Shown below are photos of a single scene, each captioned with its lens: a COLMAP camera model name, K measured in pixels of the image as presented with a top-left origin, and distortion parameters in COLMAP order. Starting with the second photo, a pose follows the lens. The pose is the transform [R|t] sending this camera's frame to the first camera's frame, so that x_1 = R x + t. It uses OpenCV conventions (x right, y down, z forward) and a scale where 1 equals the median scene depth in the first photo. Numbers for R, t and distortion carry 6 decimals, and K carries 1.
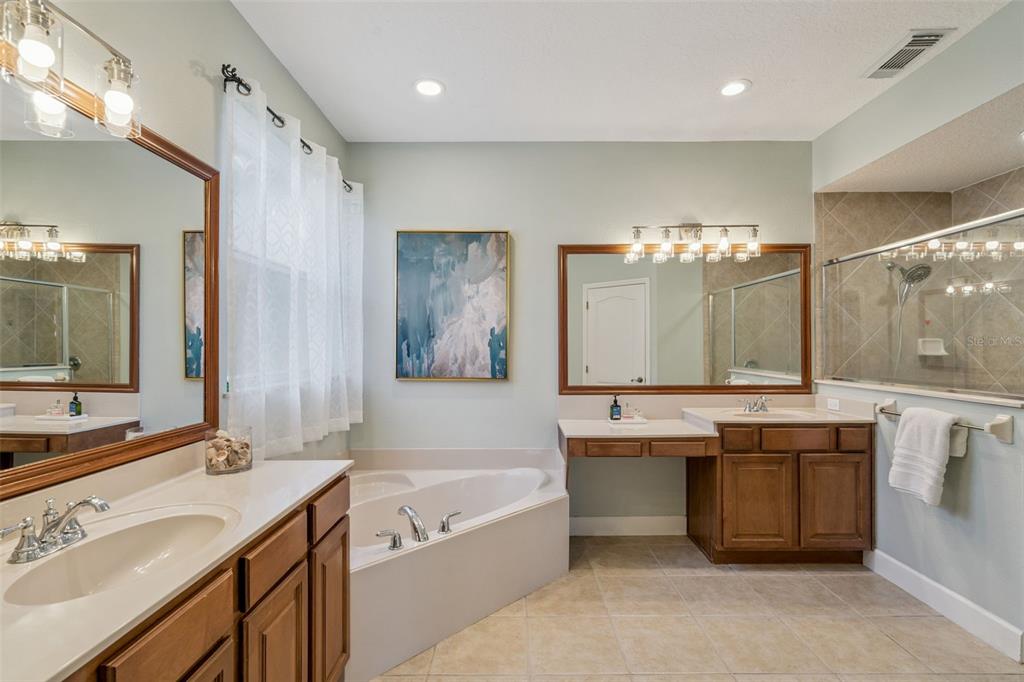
lens RADIAL K [[481.1, 0, 512.0], [0, 481.1, 341.0], [0, 0, 1]] dist [-0.002358, 0.000162]
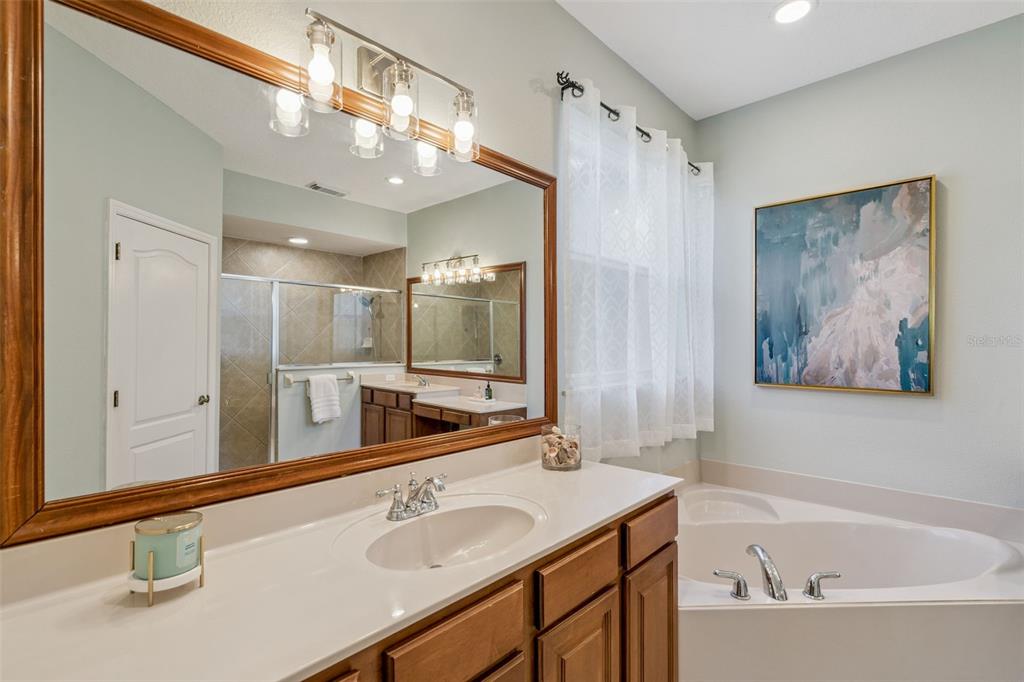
lens RADIAL K [[471.5, 0, 514.4], [0, 471.5, 345.5], [0, 0, 1]] dist [-0.002944, 0.001254]
pose [[0.732875, -0.001516, -0.680362, 0.016174], [0.008346, 0.999942, 0.006762, 0.002804], [0.680312, -0.010634, 0.732845, 0.157292]]
